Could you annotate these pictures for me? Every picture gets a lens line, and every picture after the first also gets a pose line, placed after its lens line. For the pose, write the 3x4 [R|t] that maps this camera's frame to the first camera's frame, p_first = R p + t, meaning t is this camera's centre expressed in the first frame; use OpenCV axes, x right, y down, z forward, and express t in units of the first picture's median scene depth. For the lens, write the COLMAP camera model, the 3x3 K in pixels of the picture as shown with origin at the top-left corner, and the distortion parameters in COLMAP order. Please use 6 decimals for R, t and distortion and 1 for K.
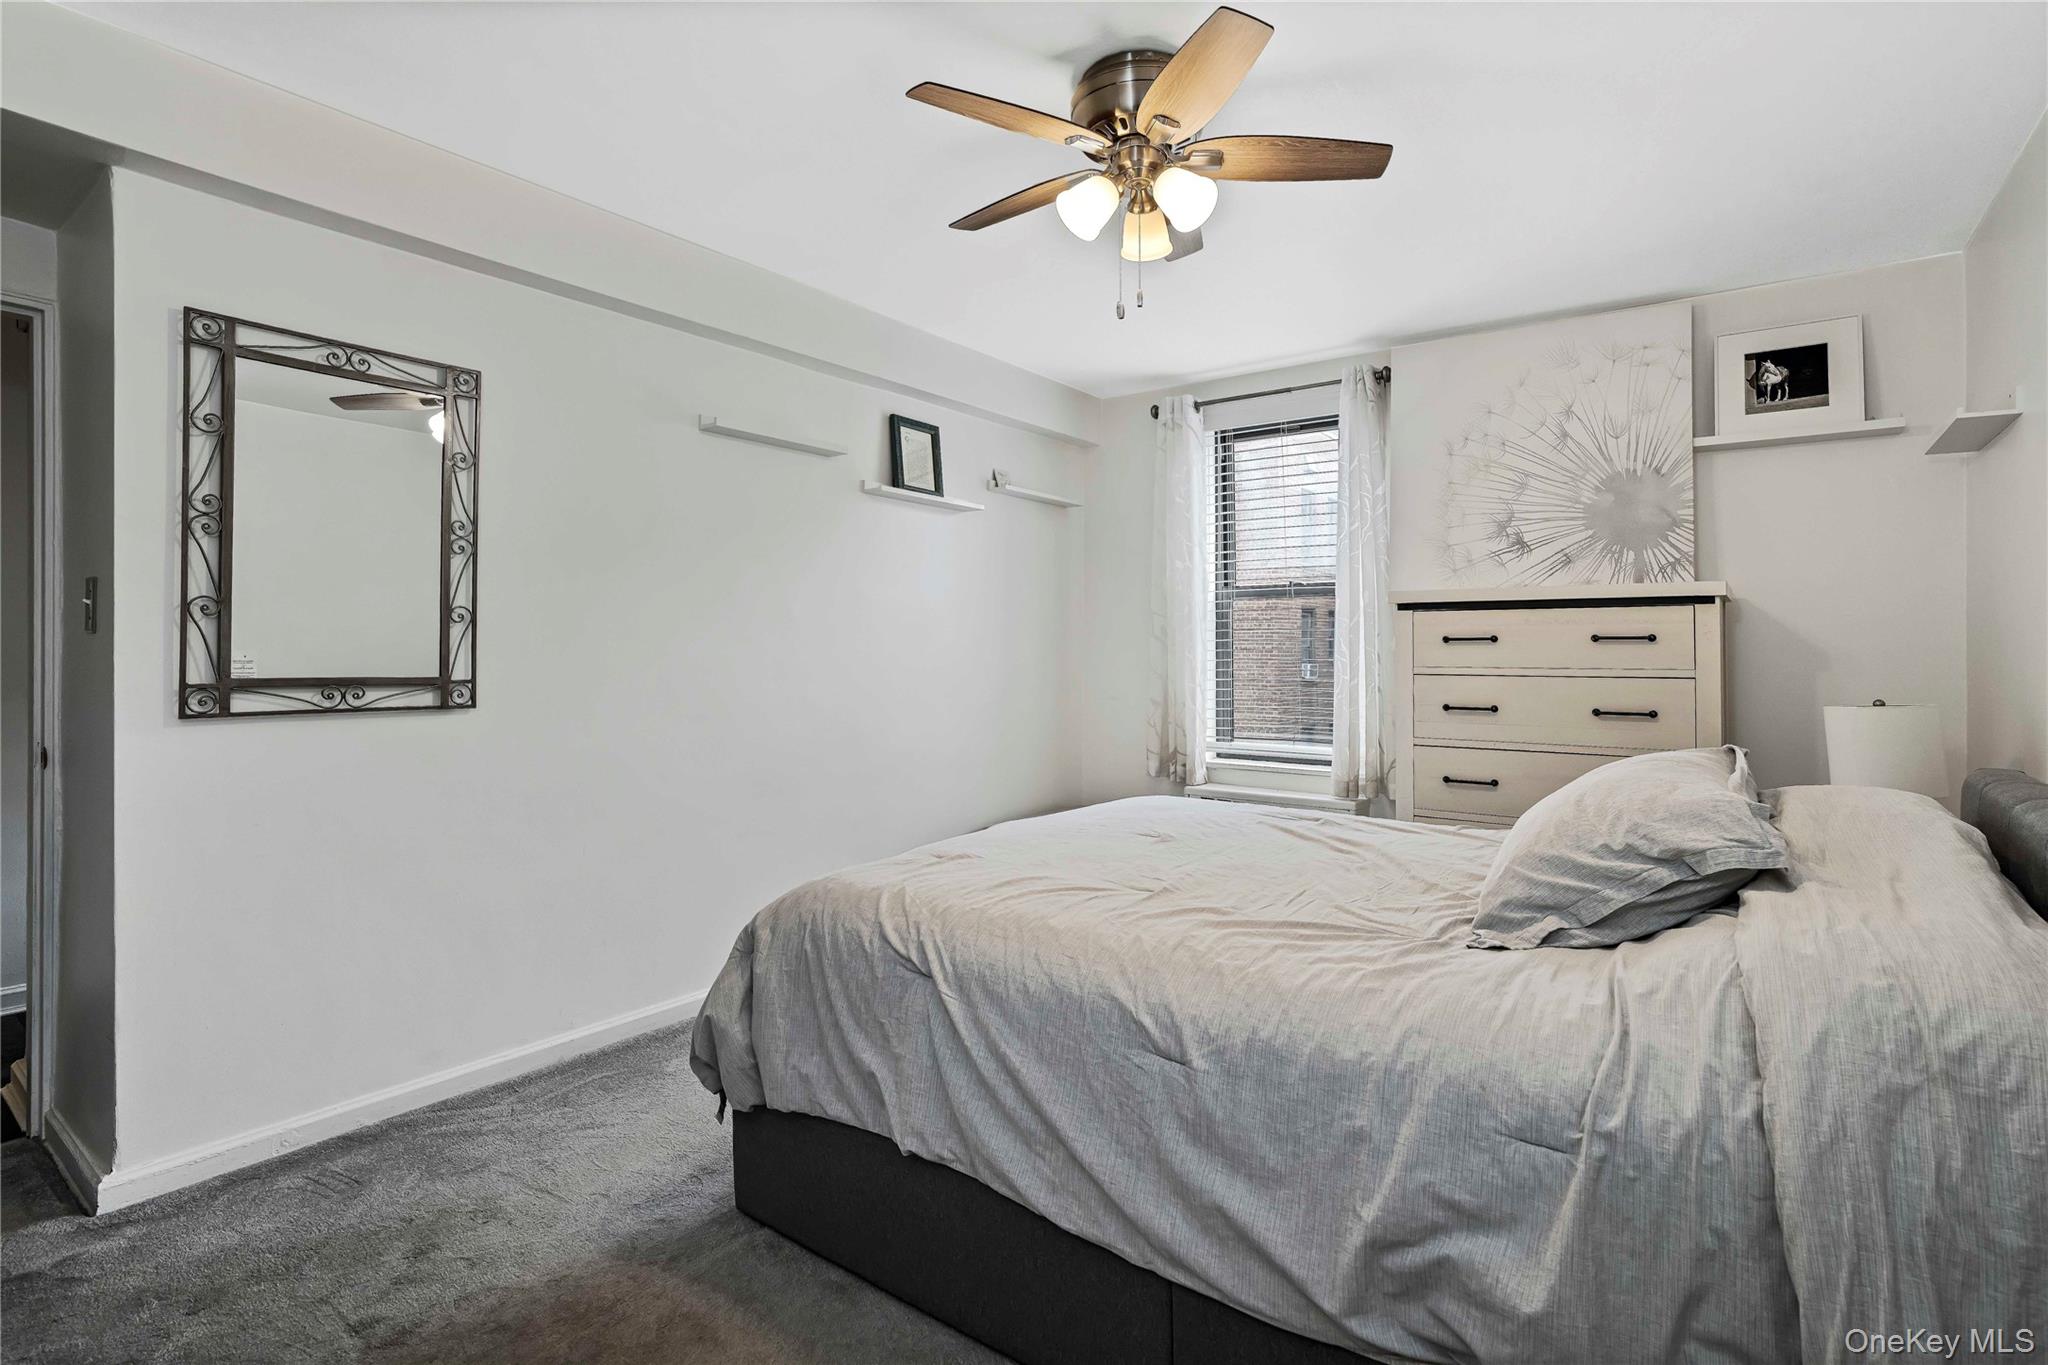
lens RADIAL K [[943.9, 0, 1040.1], [0, 943.9, 683.7], [0, 0, 1]] dist [-0.056954, 0.027554]
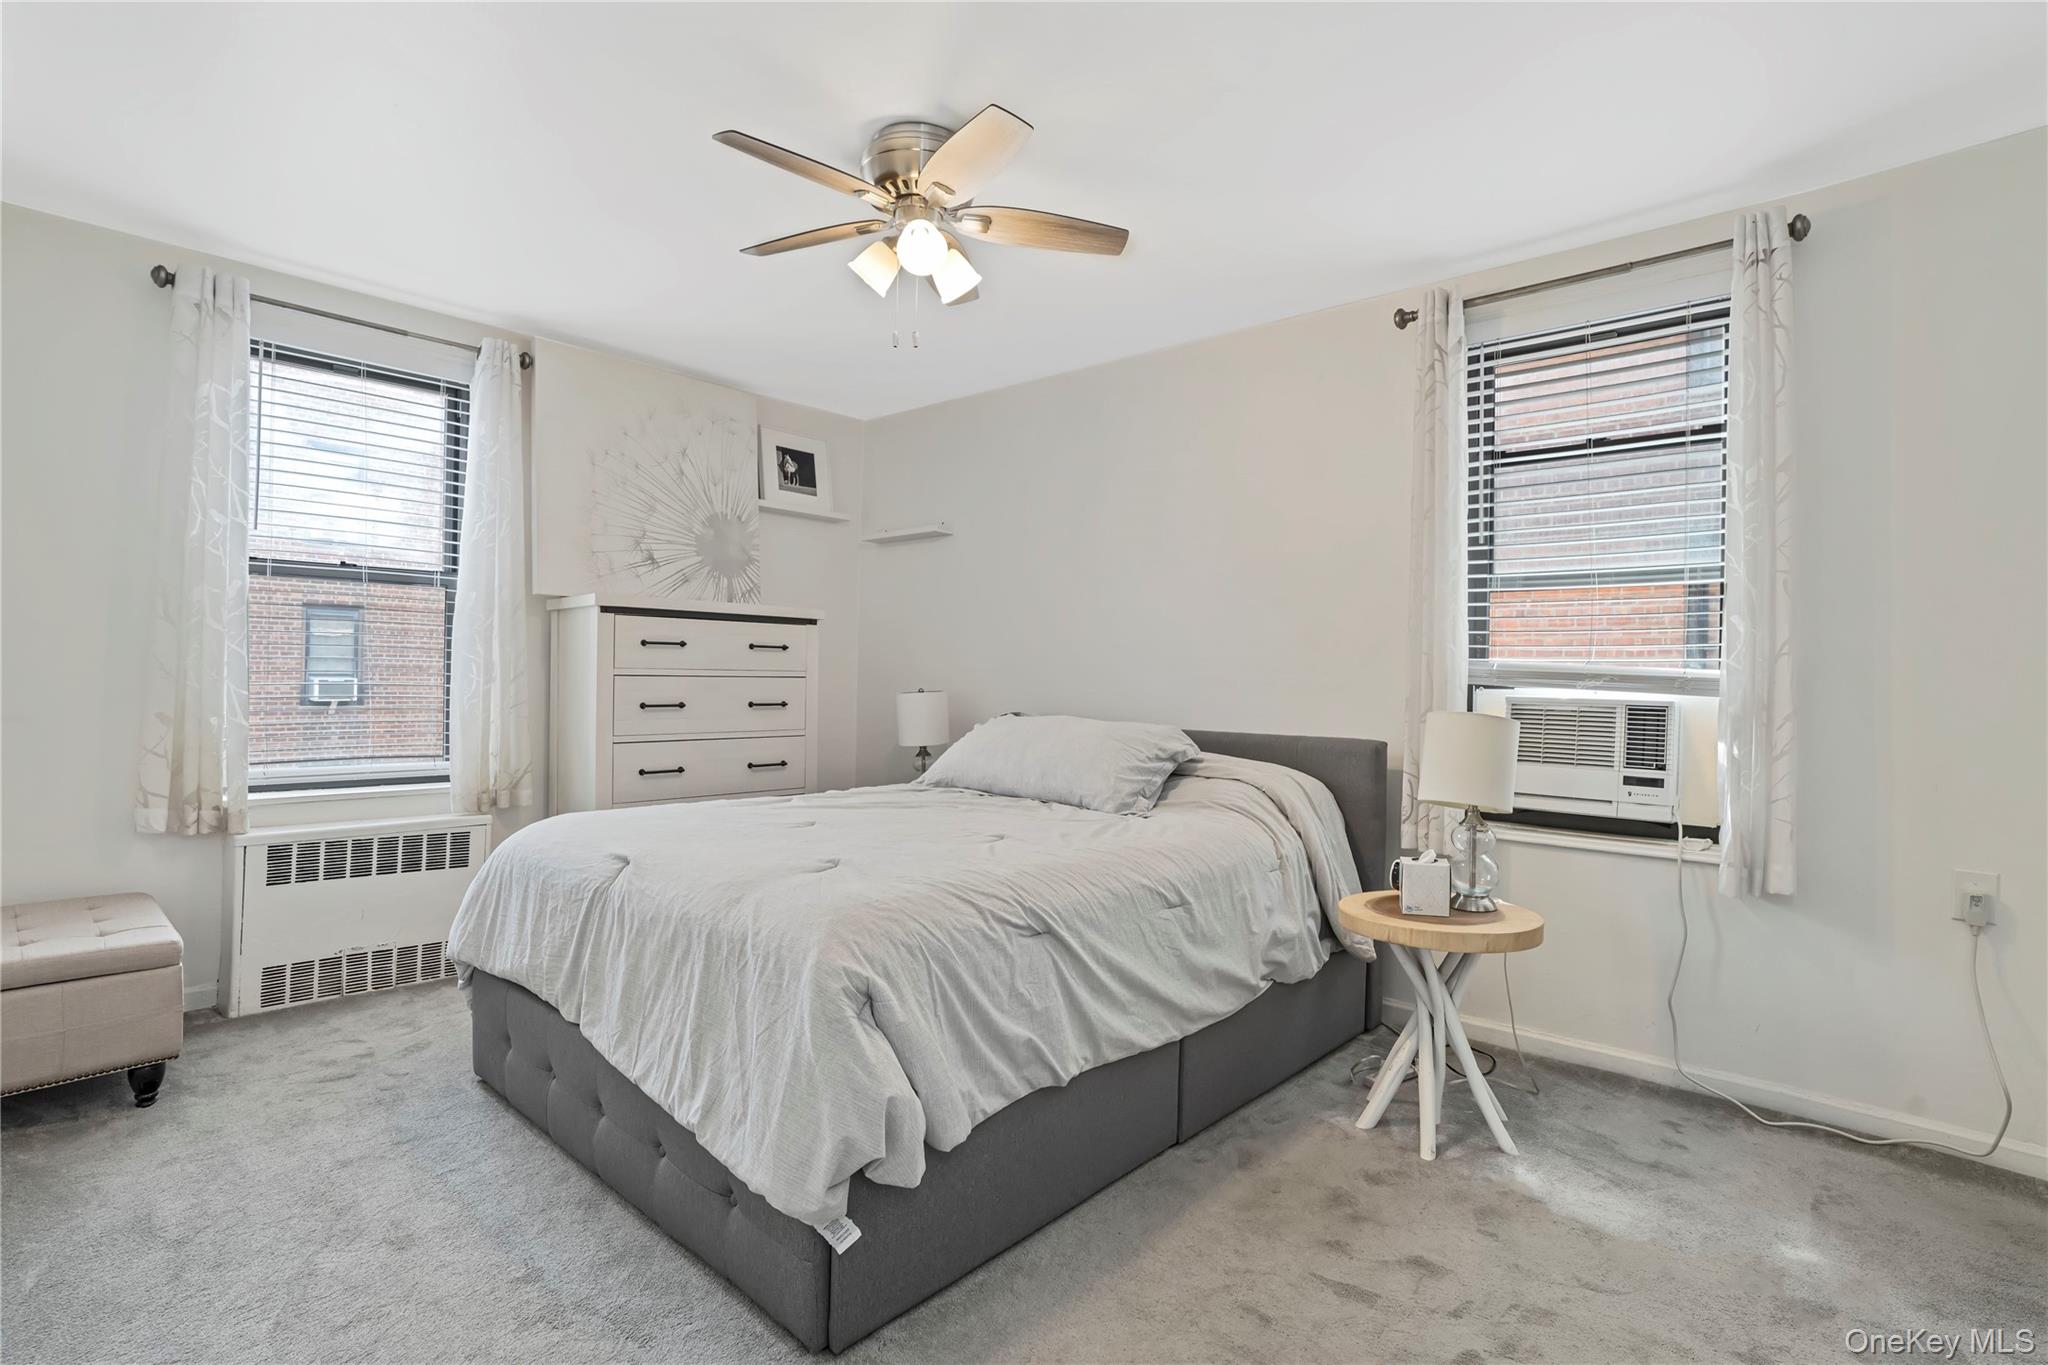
lens RADIAL K [[984.6, 0, 1047.6], [0, 984.6, 677.4], [0, 0, 1]] dist [-0.059816, 0.033391]
pose [[0.106048, 0.002499, 0.994358, -0.657952], [0.016652, 0.999852, -0.004289, 0.005357], [-0.994222, 0.017012, 0.105990, 0.438996]]
